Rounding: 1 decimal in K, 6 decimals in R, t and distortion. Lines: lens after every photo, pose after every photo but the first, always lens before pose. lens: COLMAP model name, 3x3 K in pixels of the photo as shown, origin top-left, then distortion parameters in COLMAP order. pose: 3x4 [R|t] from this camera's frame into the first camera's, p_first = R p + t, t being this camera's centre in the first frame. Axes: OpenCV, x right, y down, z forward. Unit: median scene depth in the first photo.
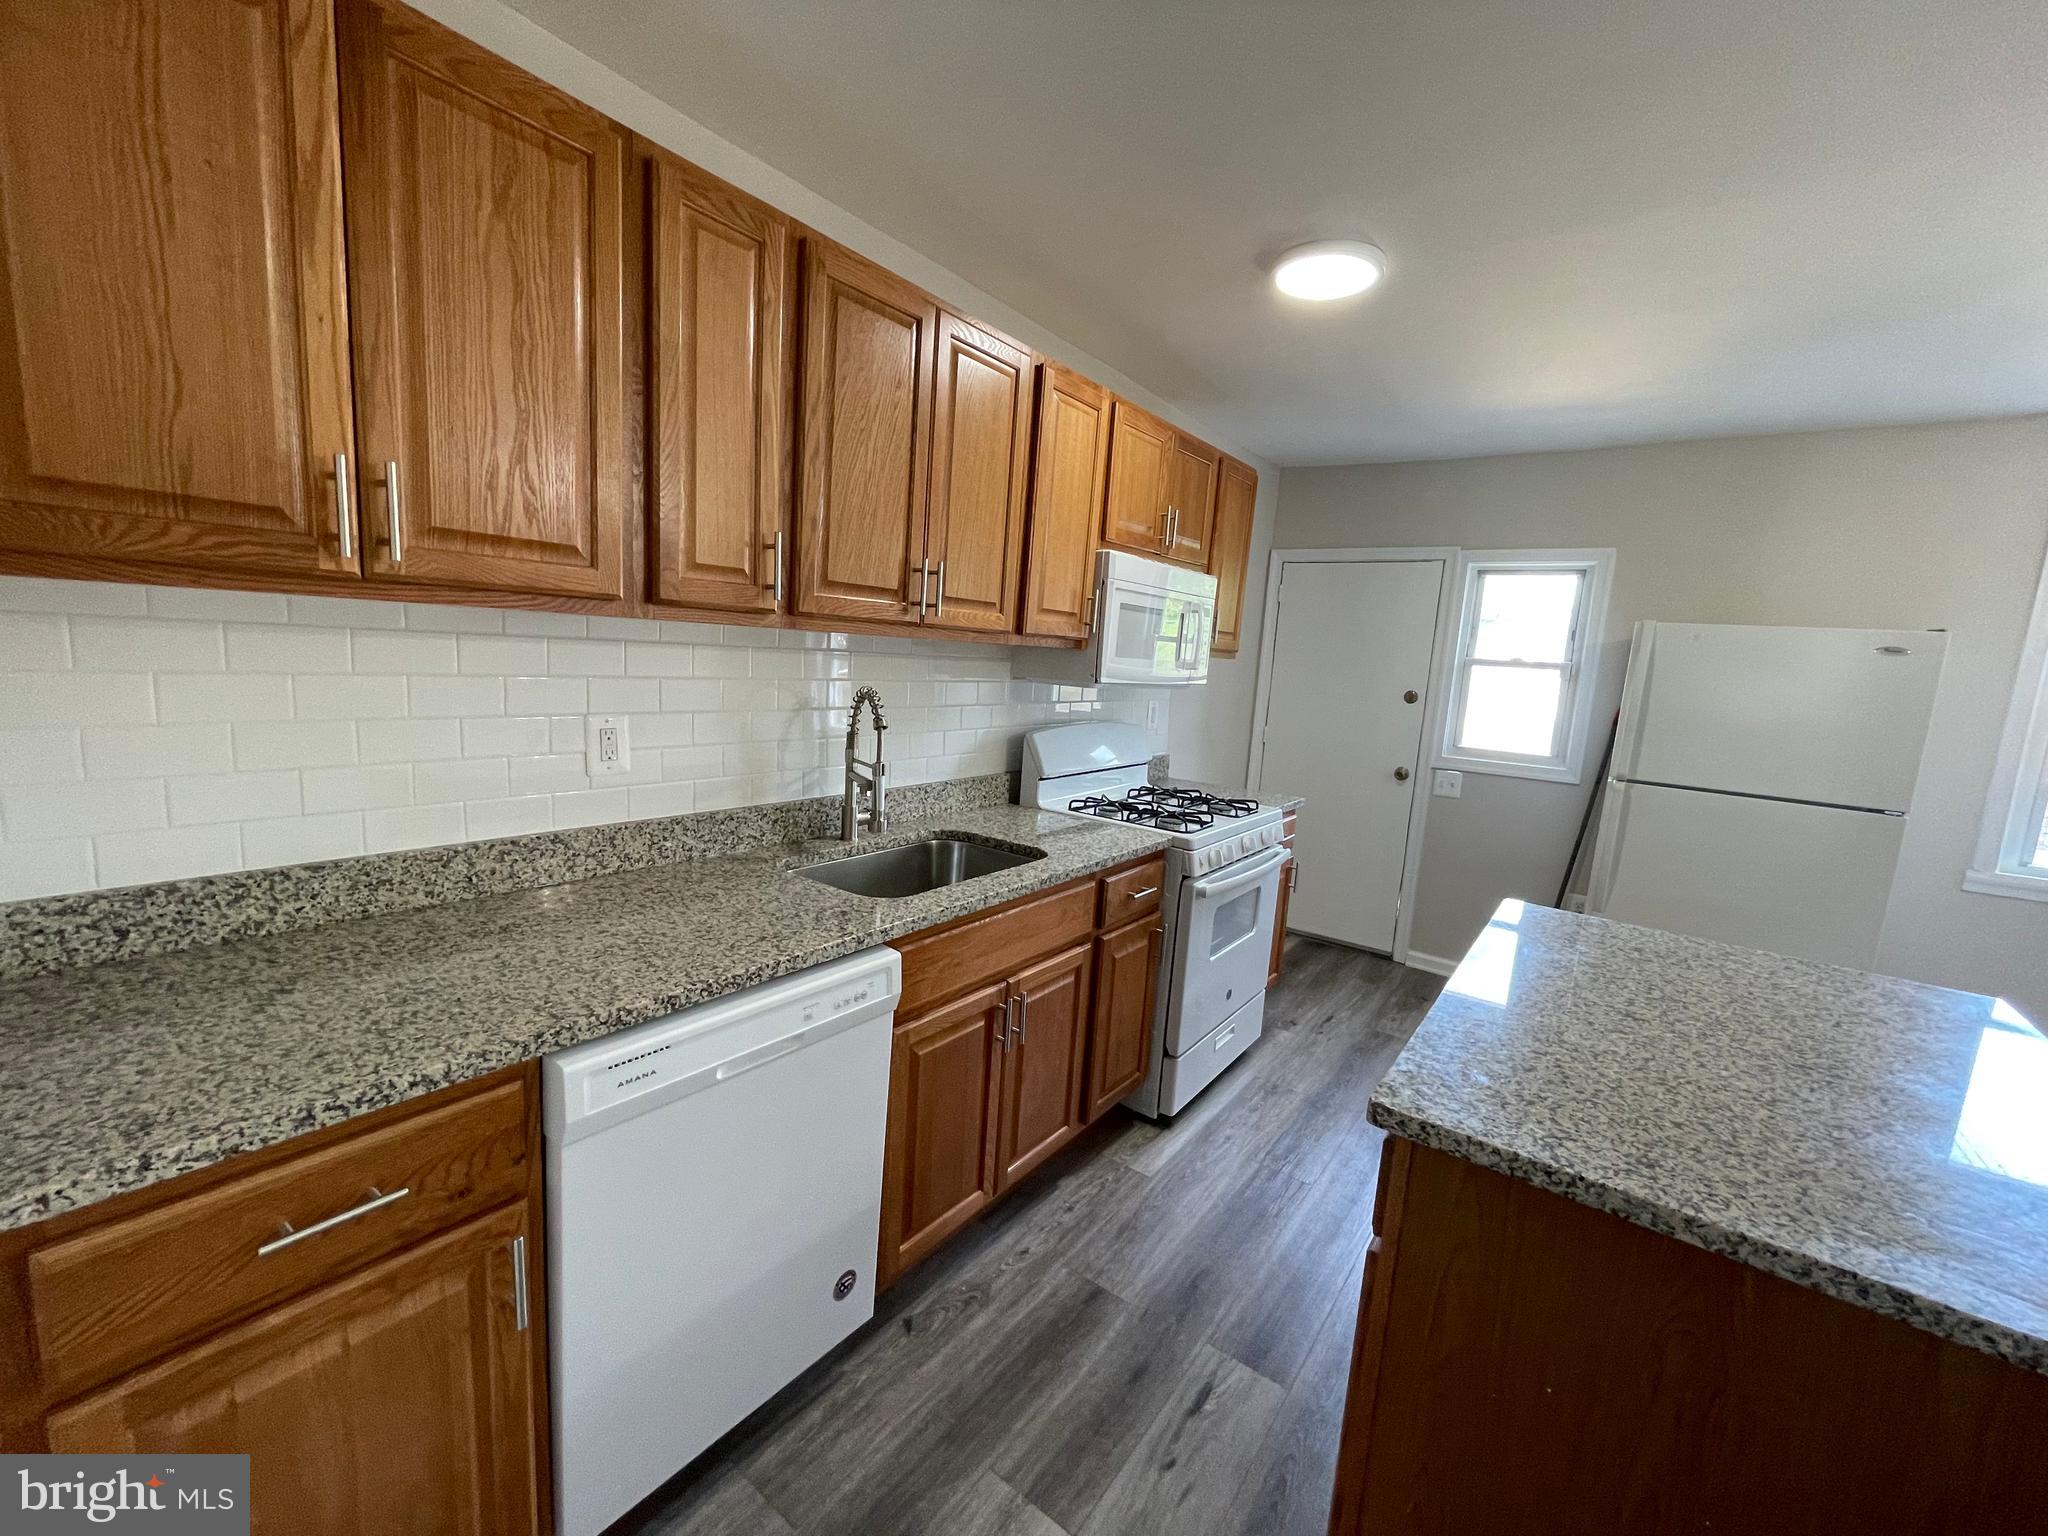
lens RADIAL K [[828.1, 0, 1022.0], [0, 828.1, 765.6], [0, 0, 1]] dist [-0.005802, -0.000036]
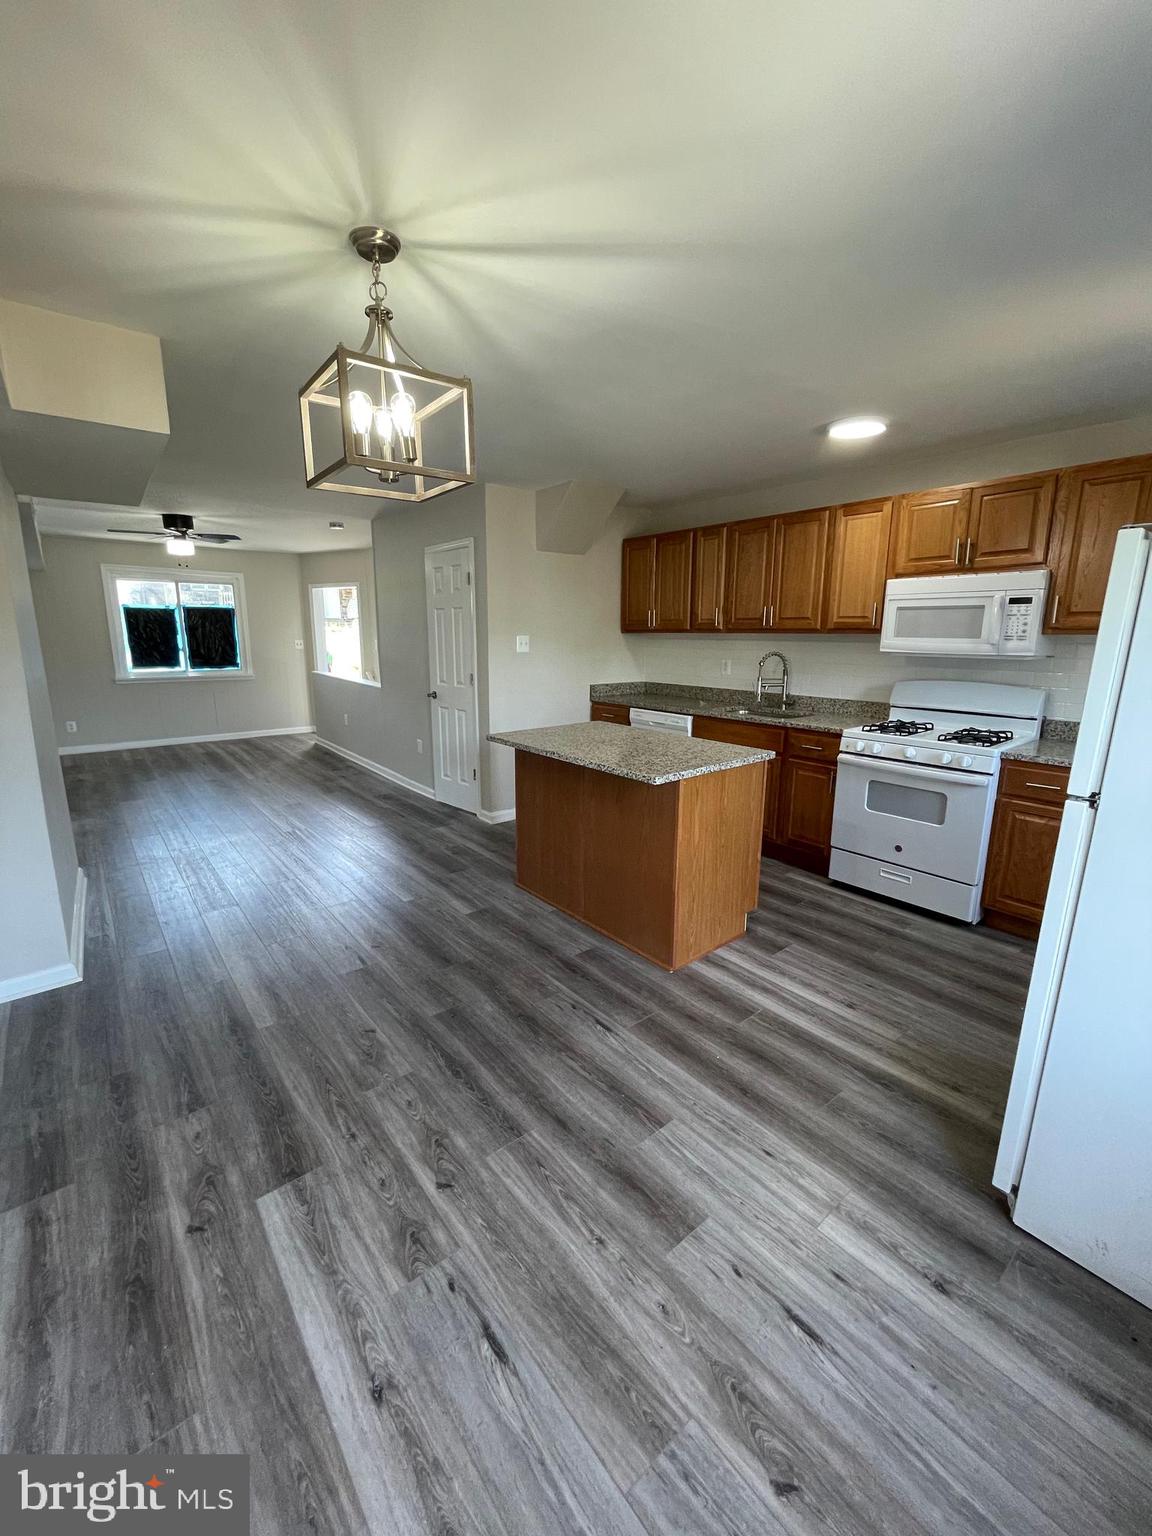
lens RADIAL K [[621.1, 0, 573.6], [0, 621.1, 767.0], [0, 0, 1]] dist [-0.005802, -0.000036]
pose [[-0.241734, 0.145217, -0.959415, 1.539904], [-0.151199, 0.971024, 0.185071, -0.001241], [0.958490, 0.189801, -0.212773, 0.633977]]
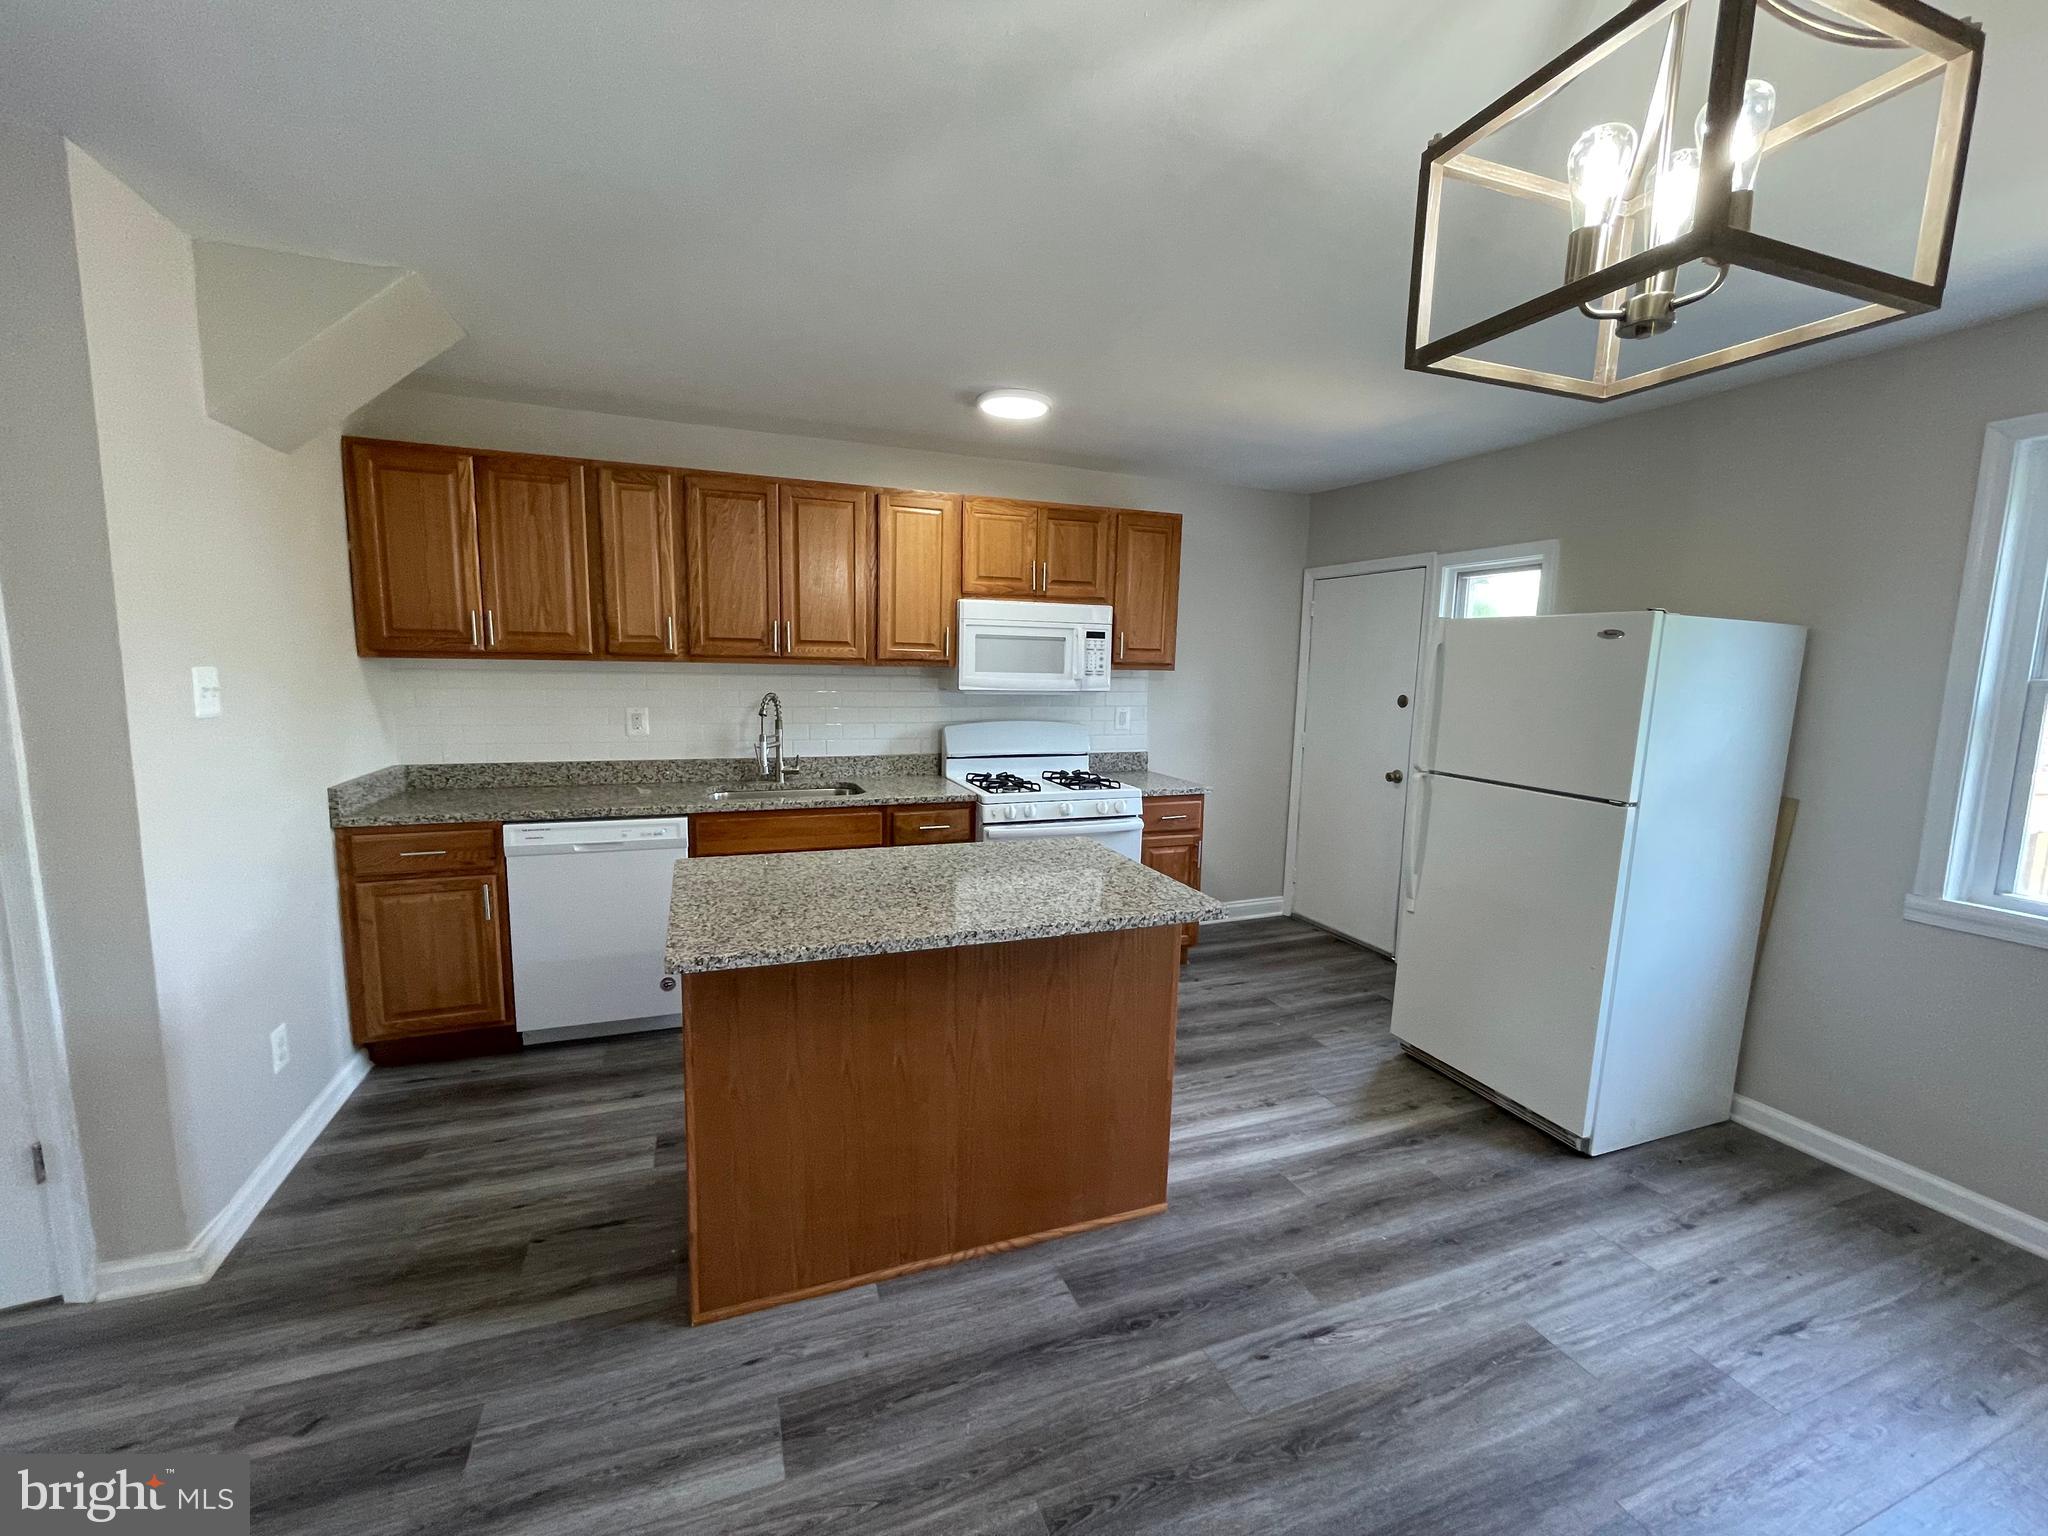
lens RADIAL K [[828.1, 0, 1018.1], [0, 828.1, 775.6], [0, 0, 1]] dist [-0.005802, -0.000036]
pose [[0.845302, 0.026794, -0.533617, 0.897616], [-0.041547, 0.999014, -0.015653, 0.063933], [0.532671, 0.035402, 0.845582, -0.160704]]
